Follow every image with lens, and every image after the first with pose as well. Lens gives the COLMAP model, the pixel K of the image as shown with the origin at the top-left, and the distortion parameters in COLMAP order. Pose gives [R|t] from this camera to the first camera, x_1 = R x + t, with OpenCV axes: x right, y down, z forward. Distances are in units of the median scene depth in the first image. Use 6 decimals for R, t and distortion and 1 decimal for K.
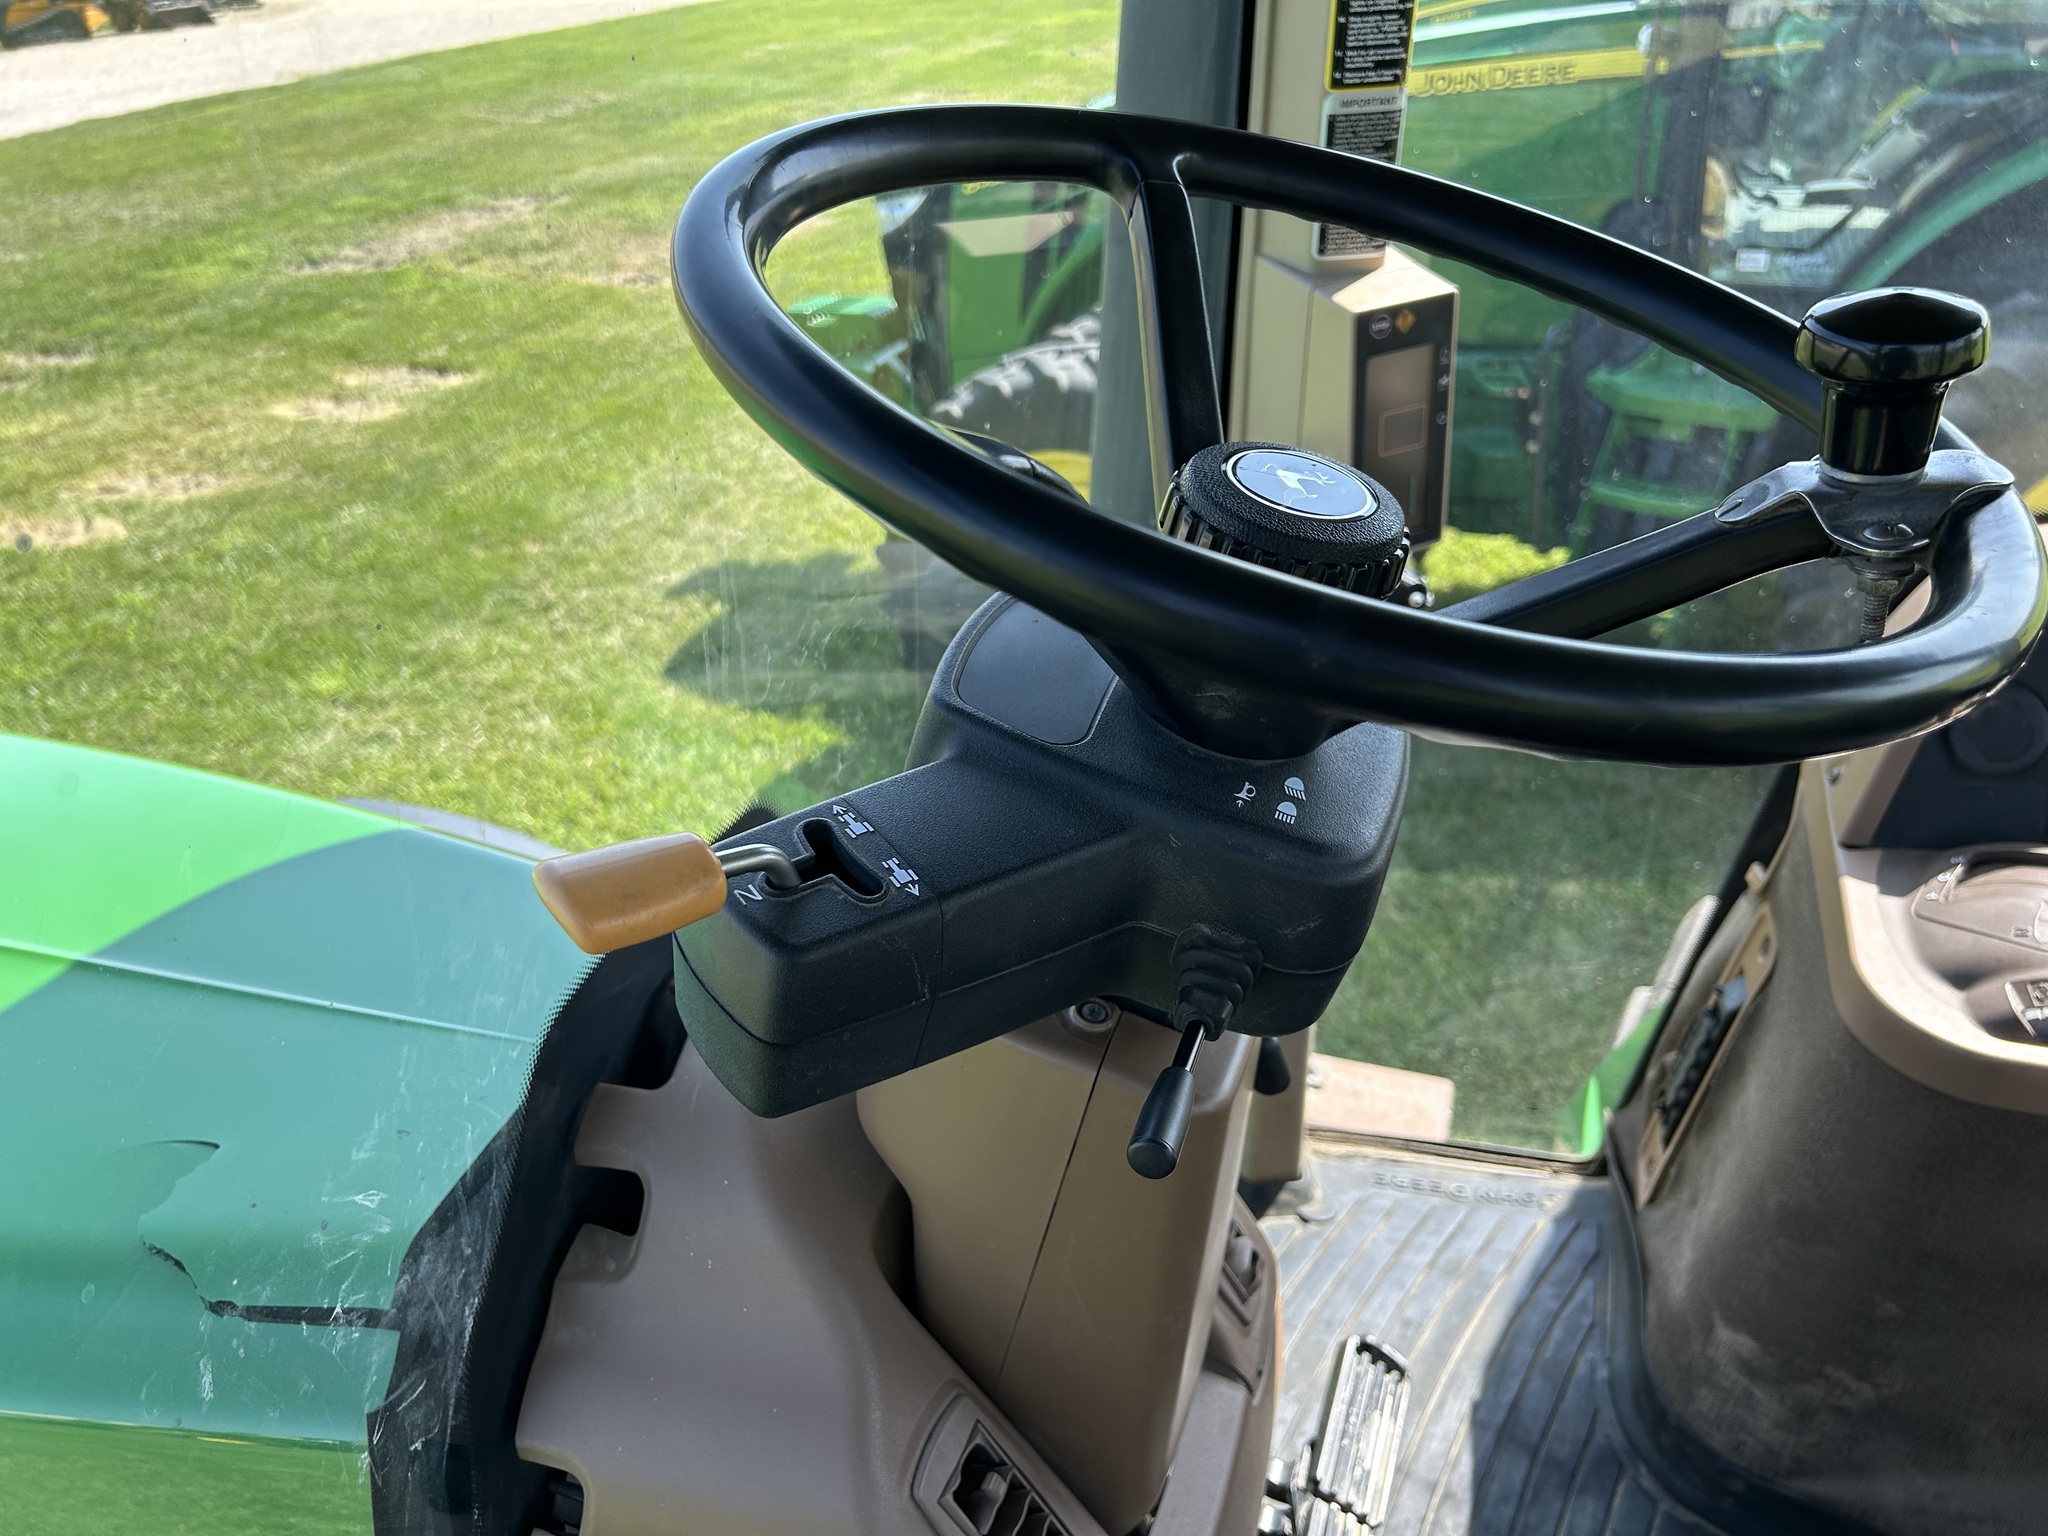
lens RADIAL K [[1543.4, 0, 1020.0], [0, 1543.4, 748.7], [0, 0, 1]] dist [0.043562, -0.053509]
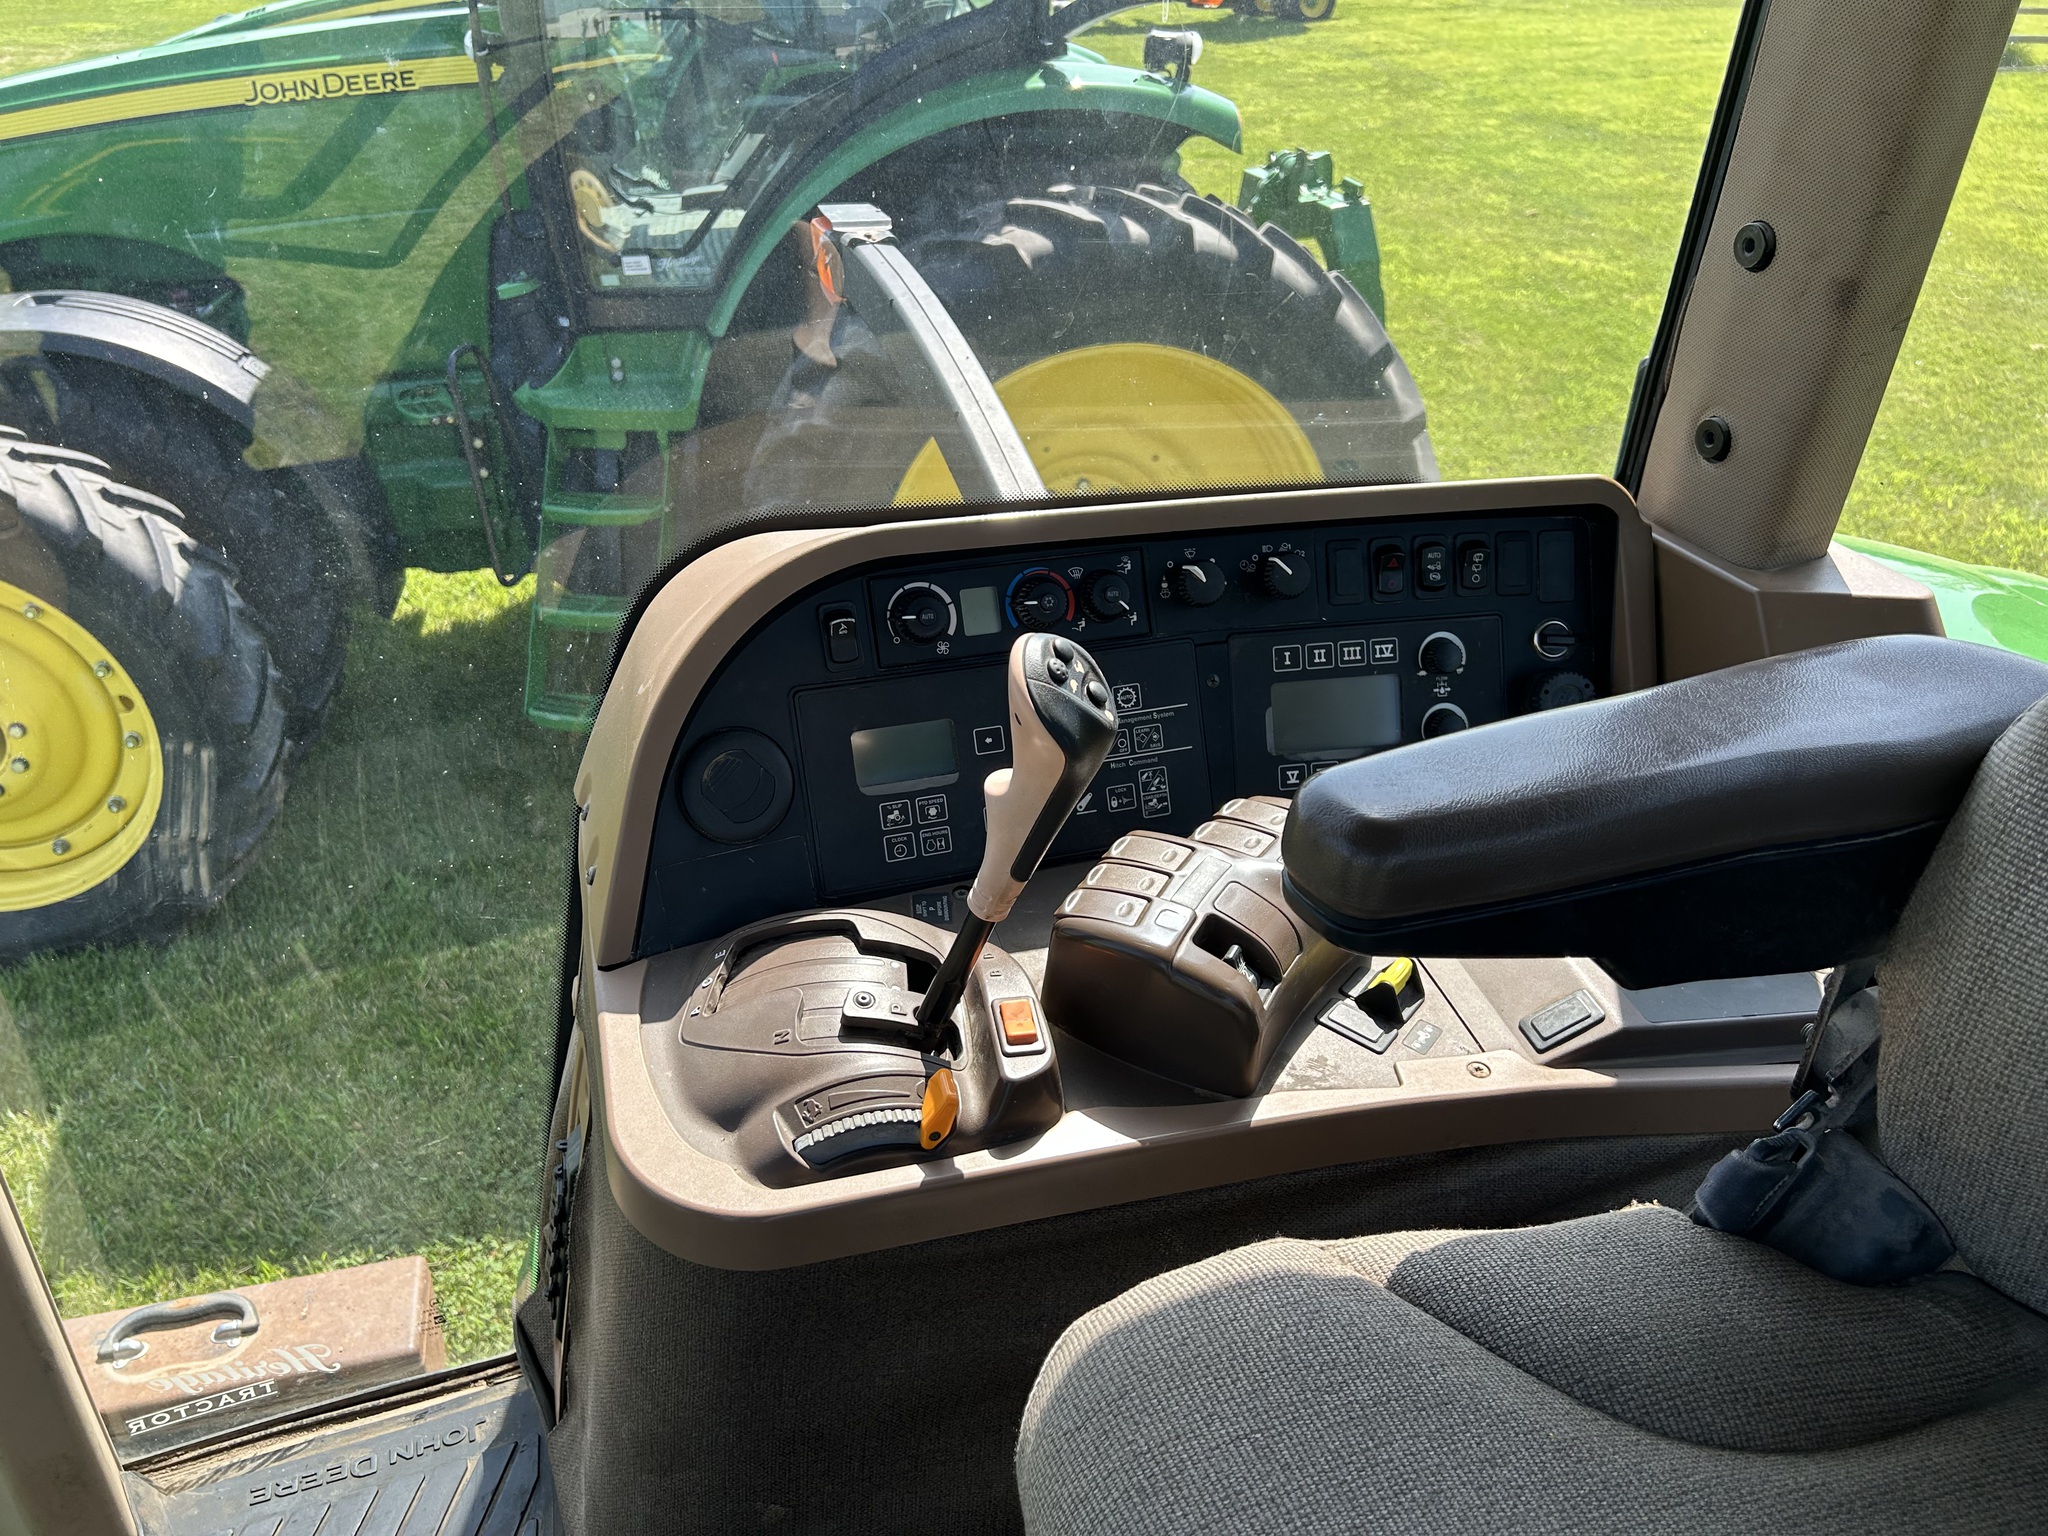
lens RADIAL K [[1543.4, 0, 1020.0], [0, 1543.4, 748.7], [0, 0, 1]] dist [0.043562, -0.053509]
pose [[0.814528, -0.228270, 0.533327, 0.260472], [0.234215, 0.970473, 0.057667, -0.037285], [-0.530743, 0.077942, 0.843941, 0.172131]]
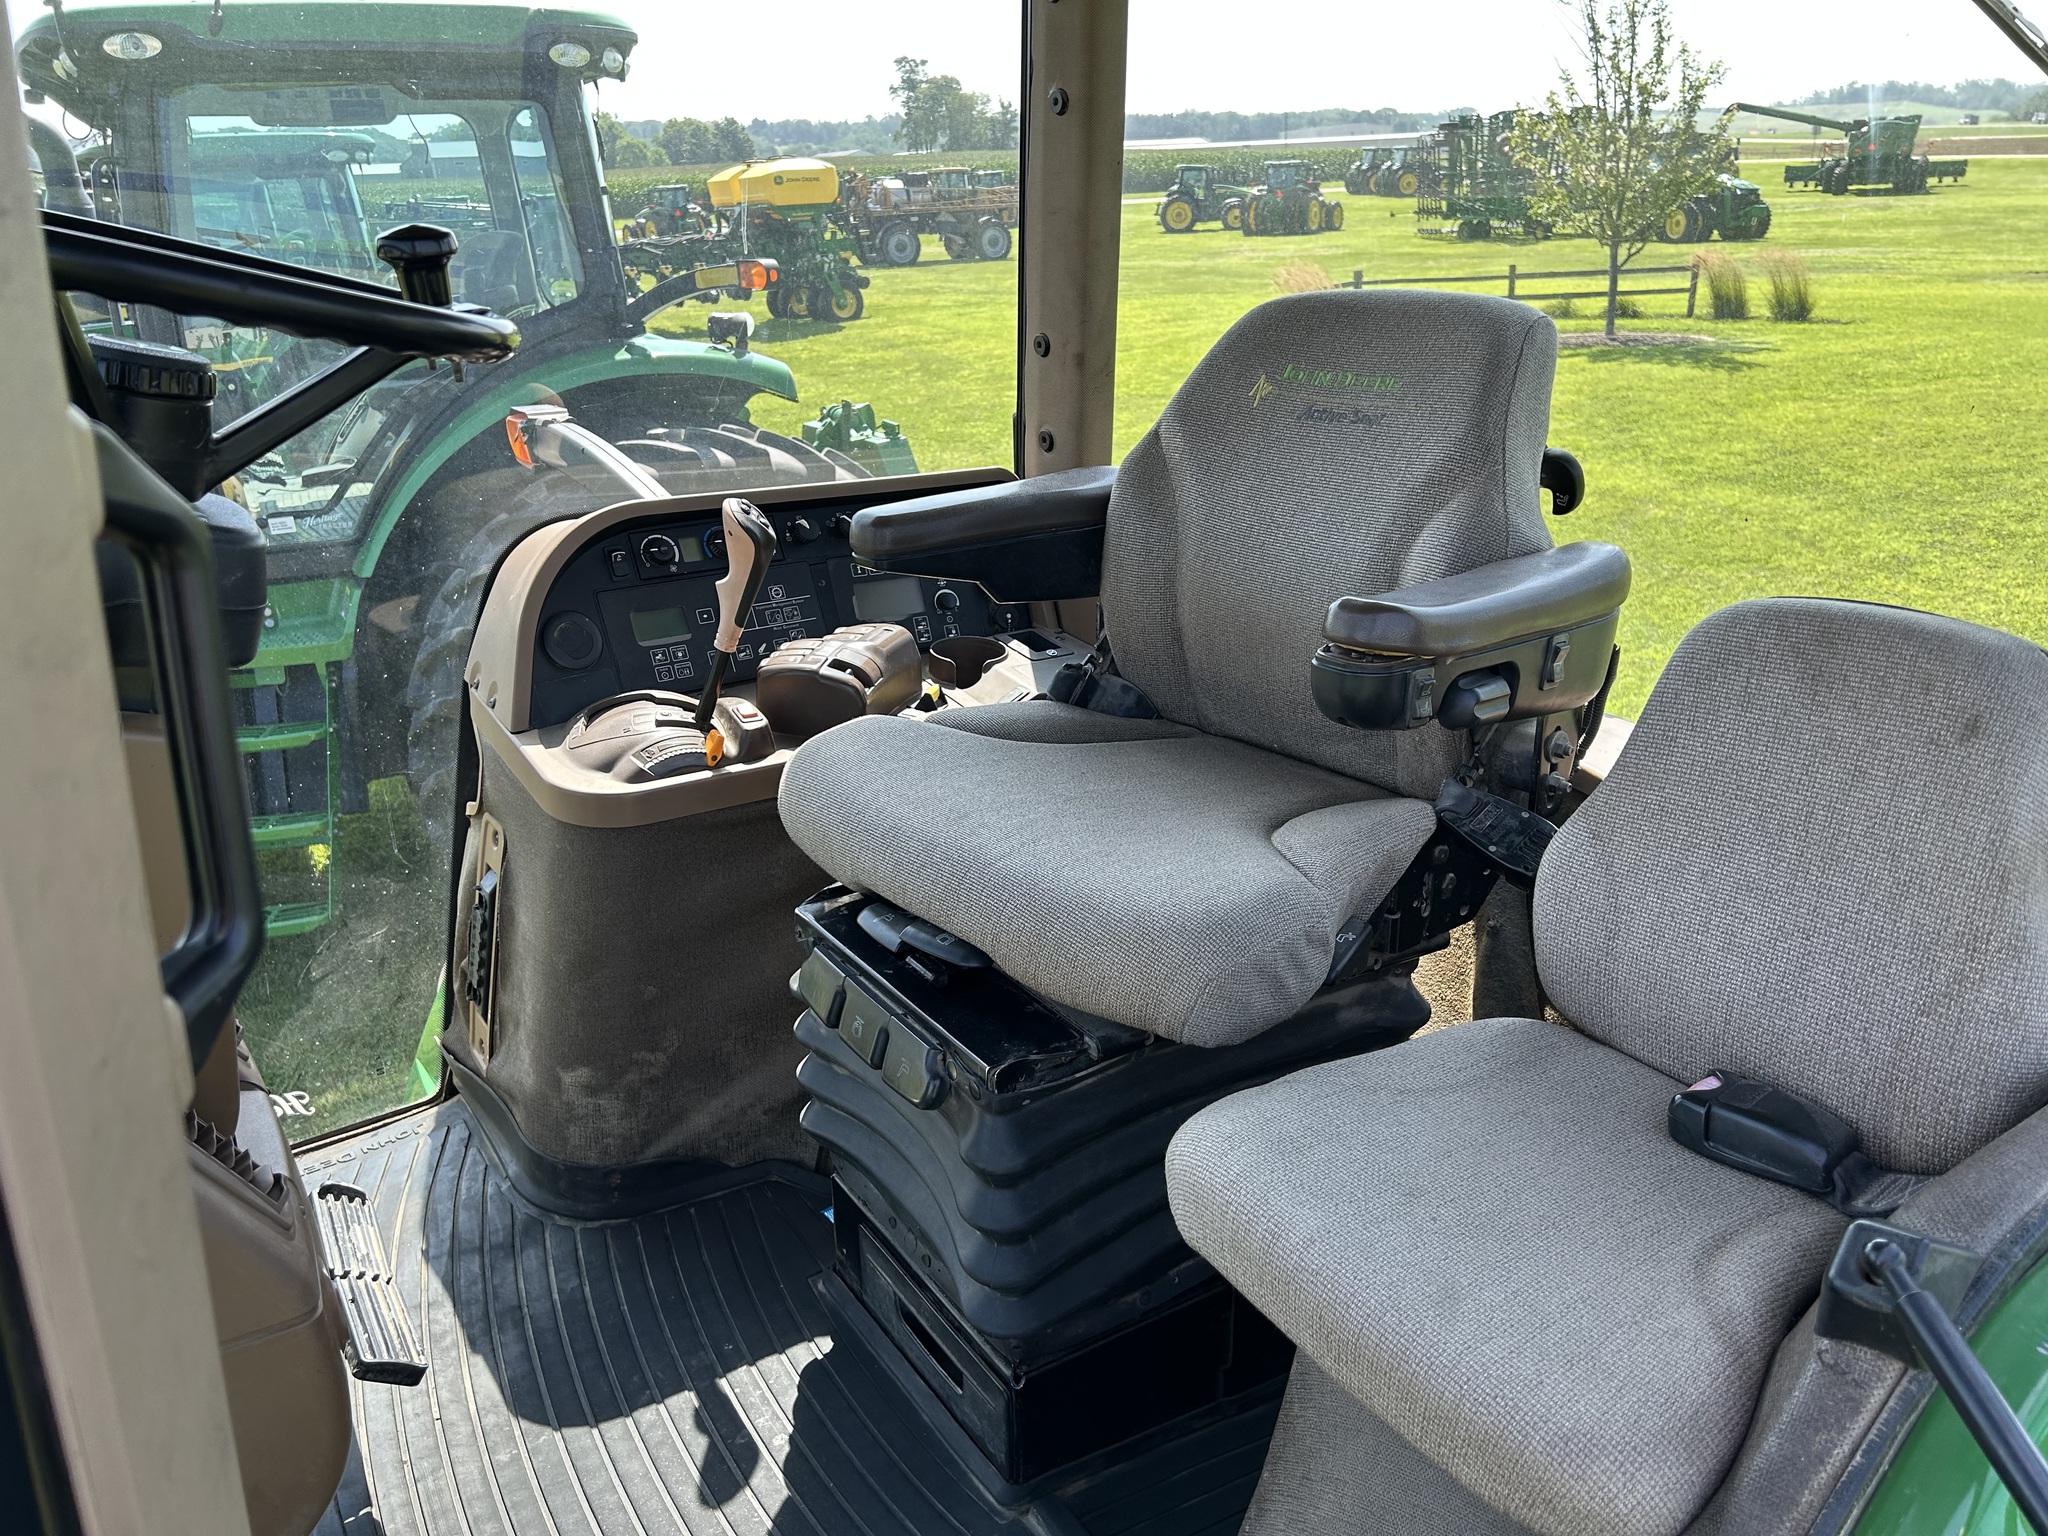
lens RADIAL K [[1458.5, 0, 1067.5], [0, 1458.5, 733.8], [0, 0, 1]] dist [0.035106, -0.093542]
pose [[0.595556, -0.232538, 0.768921, -0.205814], [0.375596, 0.926722, -0.010652, 0.237987], [-0.710099, 0.295147, 0.639255, -0.243835]]
